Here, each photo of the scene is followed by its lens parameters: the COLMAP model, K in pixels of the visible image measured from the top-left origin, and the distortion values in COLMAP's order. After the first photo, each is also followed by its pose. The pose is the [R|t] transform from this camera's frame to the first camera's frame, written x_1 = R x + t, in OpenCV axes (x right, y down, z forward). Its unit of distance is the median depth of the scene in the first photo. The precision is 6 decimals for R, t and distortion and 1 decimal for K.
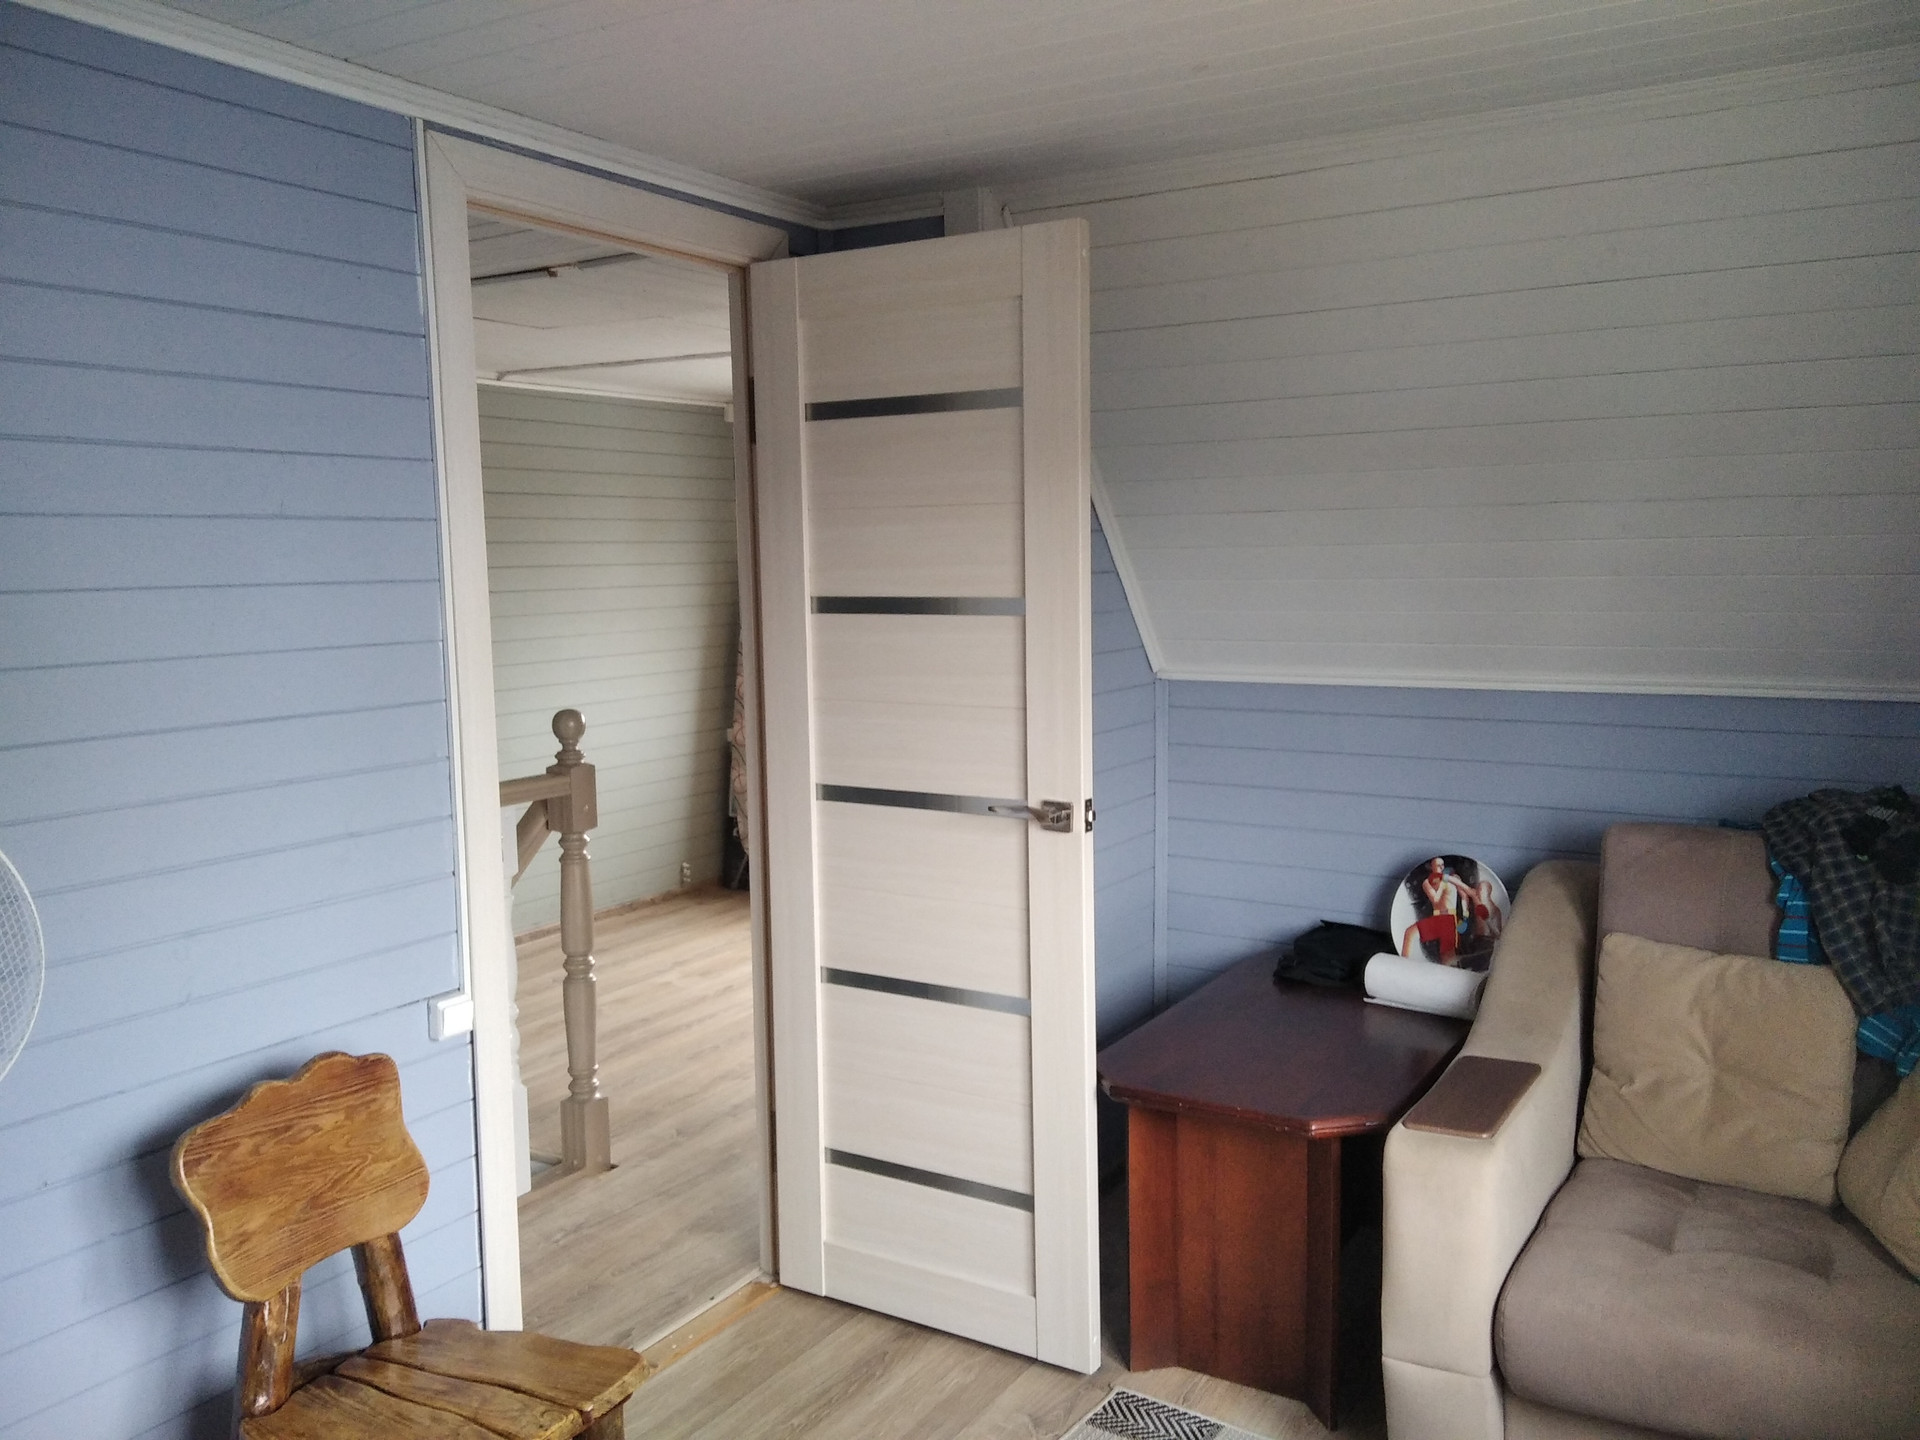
lens RADIAL K [[1544.3, 0, 962.3], [0, 1544.3, 703.5], [0, 0, 1]] dist [0.098317, -0.147464]
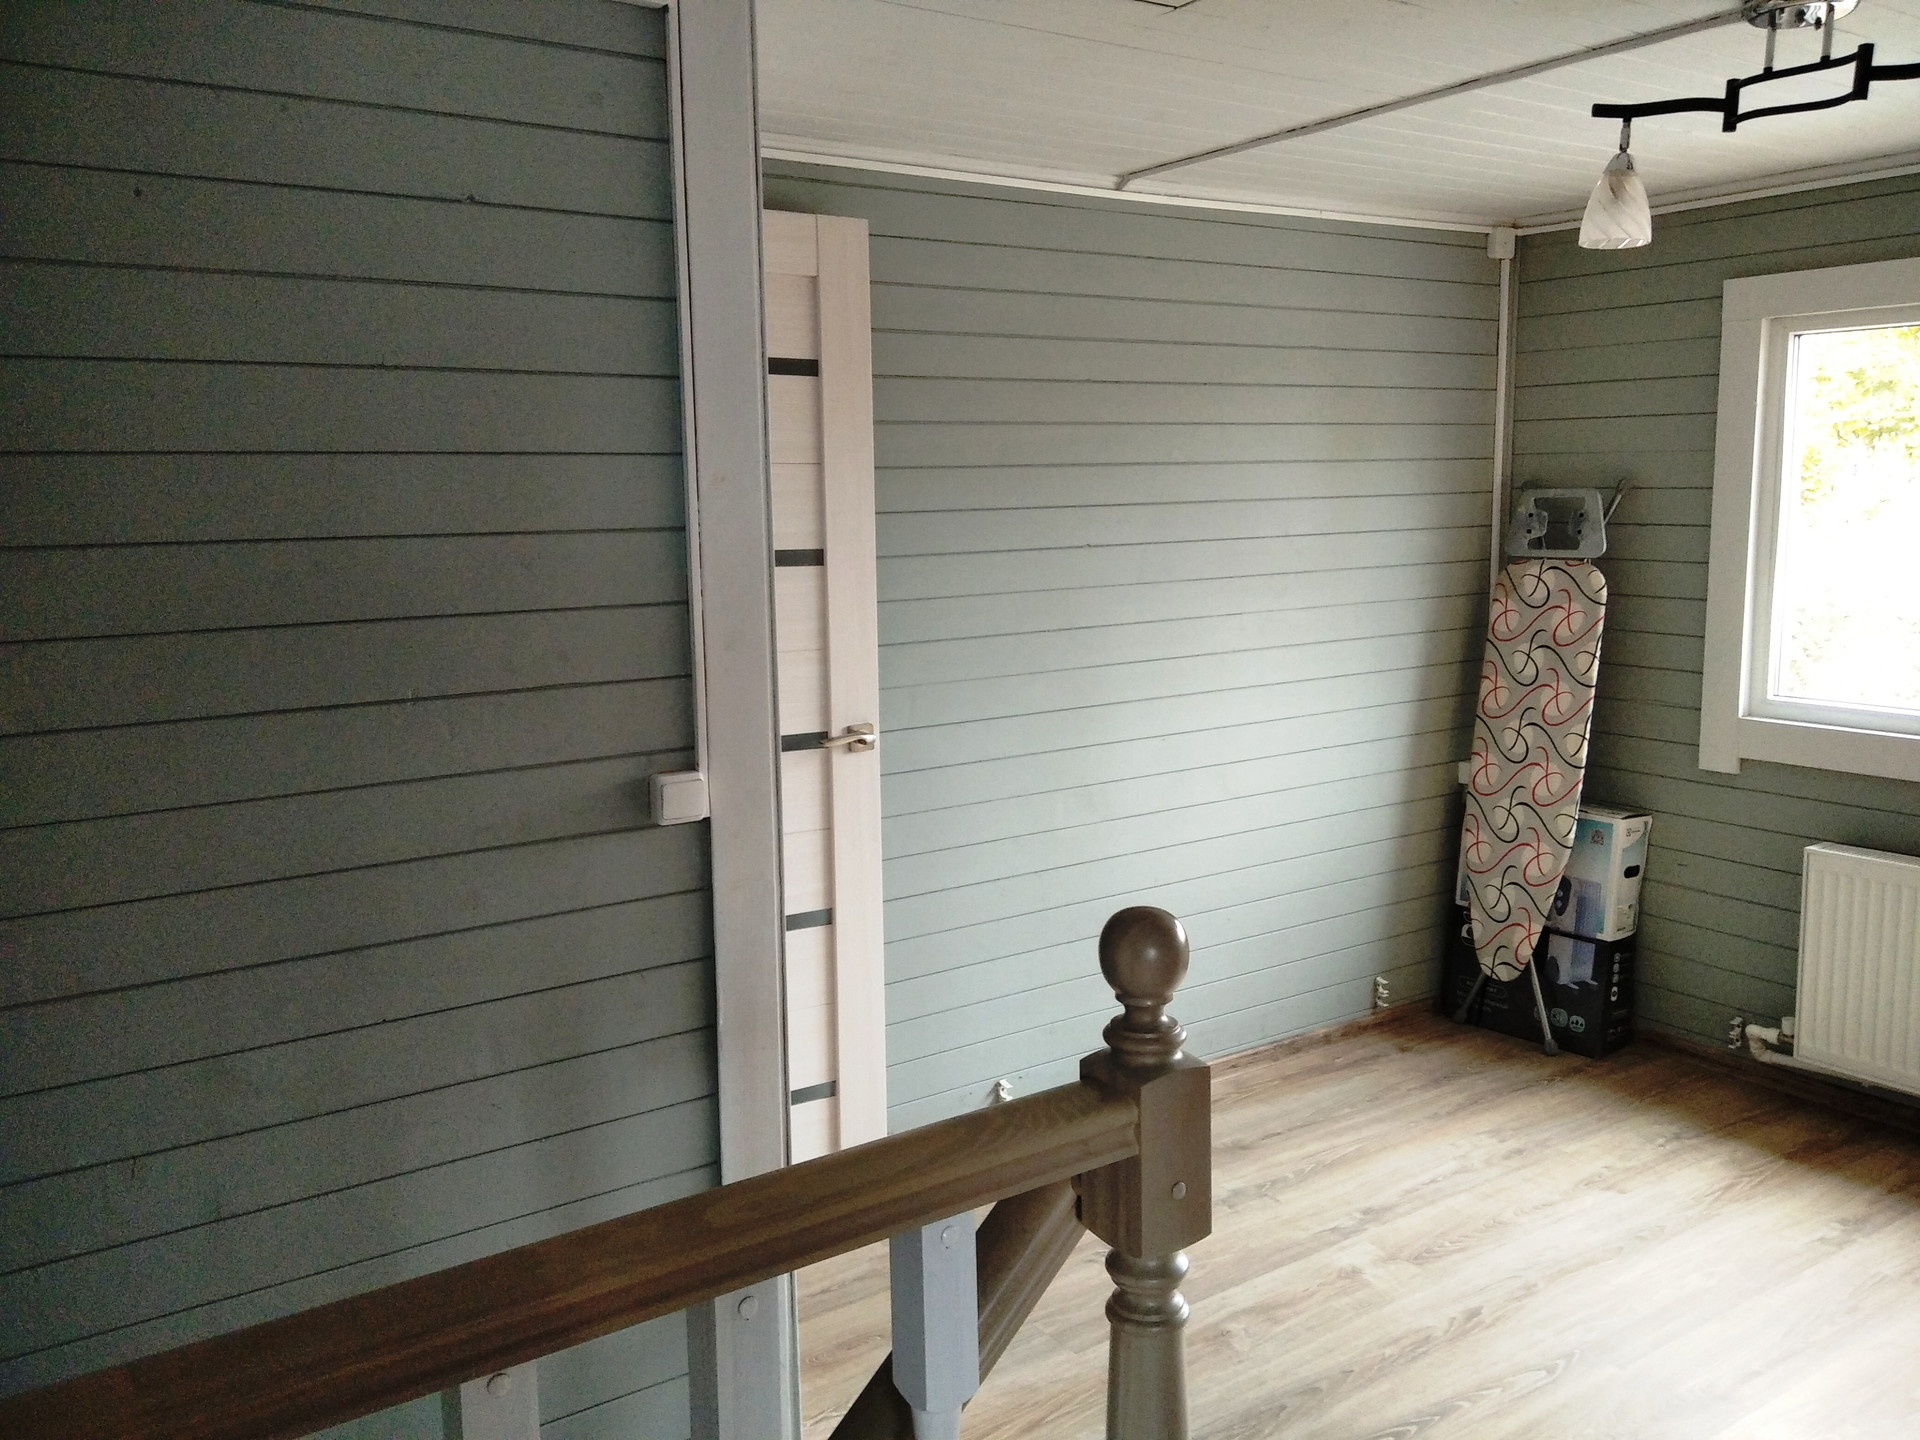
lens RADIAL K [[1544.3, 0, 962.3], [0, 1544.3, 703.5], [0, 0, 1]] dist [0.098317, -0.147464]
pose [[0.910624, 0.055765, -0.409455, -0.096299], [-0.037179, 0.997890, 0.053219, -0.040057], [0.411559, -0.033239, 0.910777, 0.428840]]
